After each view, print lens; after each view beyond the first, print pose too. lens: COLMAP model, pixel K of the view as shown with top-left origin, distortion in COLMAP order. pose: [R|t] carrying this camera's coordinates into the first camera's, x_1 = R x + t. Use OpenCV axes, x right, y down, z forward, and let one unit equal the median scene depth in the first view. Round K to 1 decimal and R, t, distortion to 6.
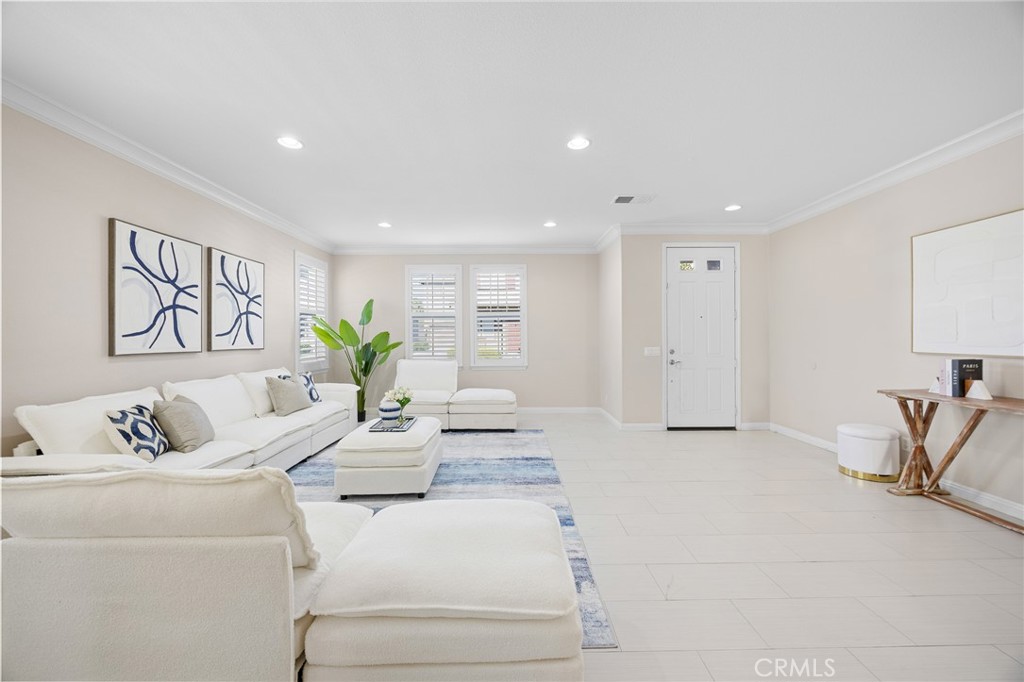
lens RADIAL K [[389.2, 0, 513.2], [0, 389.2, 334.8], [0, 0, 1]] dist [-0.002743, -0.000591]
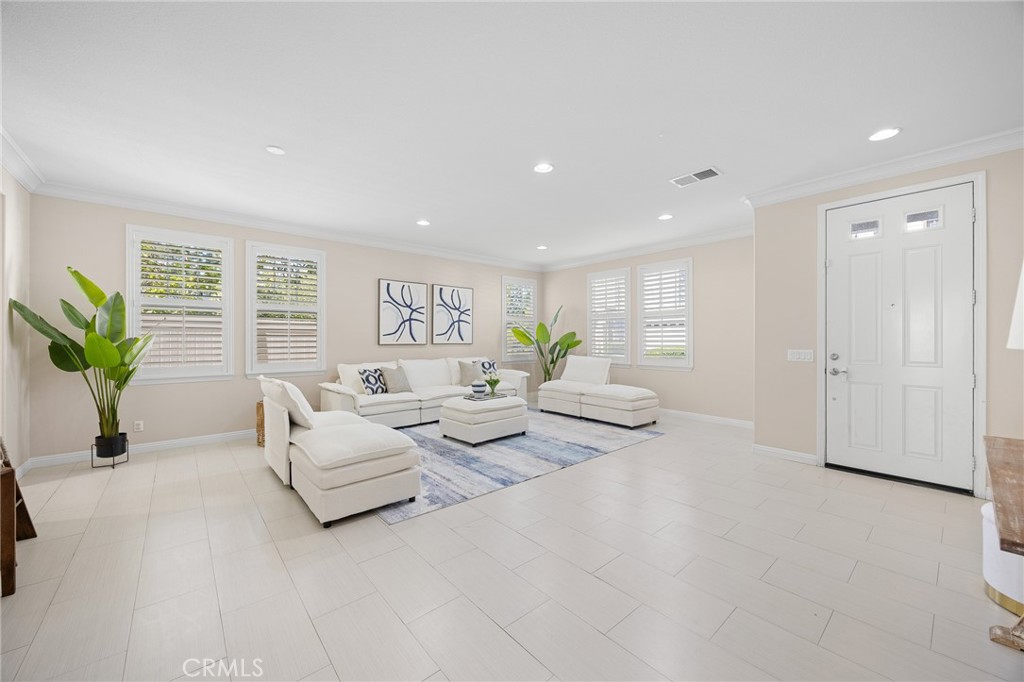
lens RADIAL K [[389.2, 0, 513.2], [0, 389.2, 334.8], [0, 0, 1]] dist [-0.002743, -0.000591]
pose [[0.650402, -0.002203, -0.759587, 0.768318], [0.002788, 0.999996, -0.000514, 0.002641], [0.759585, -0.001783, 0.650405, 0.138227]]
